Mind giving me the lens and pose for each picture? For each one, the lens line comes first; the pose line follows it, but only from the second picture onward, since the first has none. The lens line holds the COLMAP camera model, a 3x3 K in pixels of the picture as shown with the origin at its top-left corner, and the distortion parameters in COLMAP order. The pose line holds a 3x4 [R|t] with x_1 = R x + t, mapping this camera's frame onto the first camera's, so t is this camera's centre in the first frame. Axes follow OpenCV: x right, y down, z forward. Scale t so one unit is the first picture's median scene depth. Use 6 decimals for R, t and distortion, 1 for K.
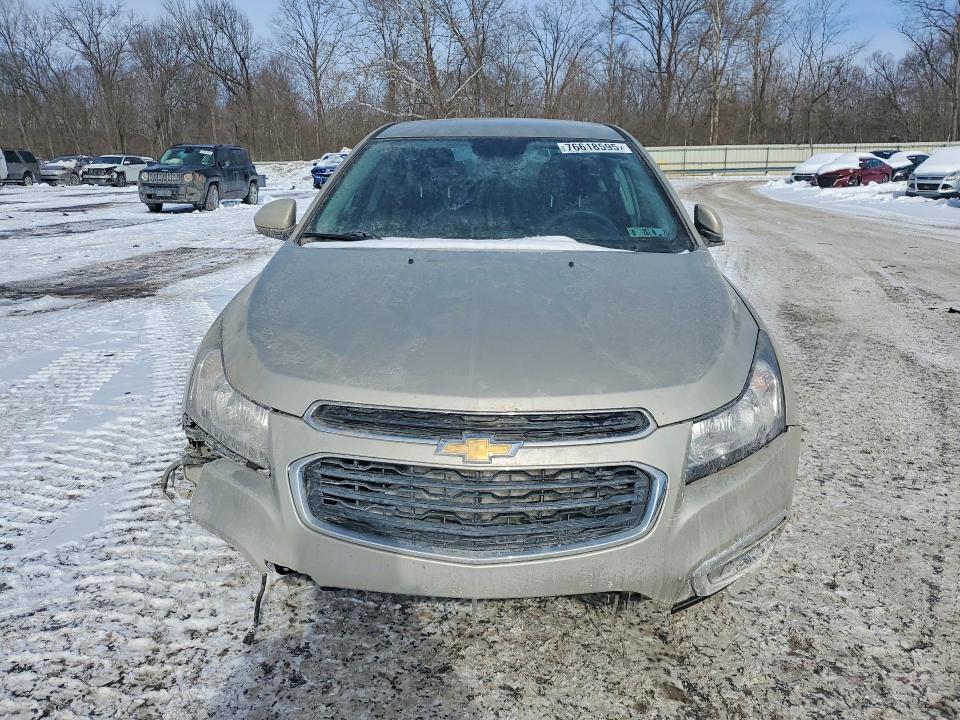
lens RADIAL K [[736.9, 0, 480.0], [0, 736.9, 360.0], [0, 0, 1]] dist [0.003028, 0.004763]
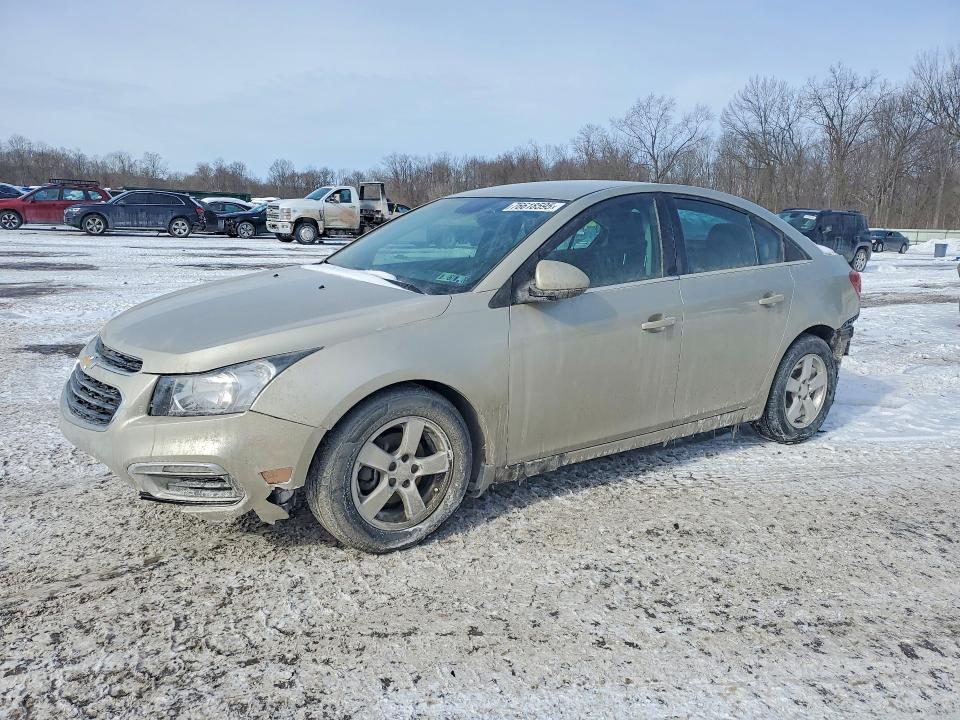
lens RADIAL K [[726.2, 0, 480.0], [0, 726.2, 360.0], [0, 0, 1]] dist [0.008633, 0.009902]
pose [[0.629441, 0.165299, -0.759263, 0.123193], [-0.226877, 0.973631, 0.023884, -0.009152], [0.743190, 0.157225, 0.650346, 0.033624]]
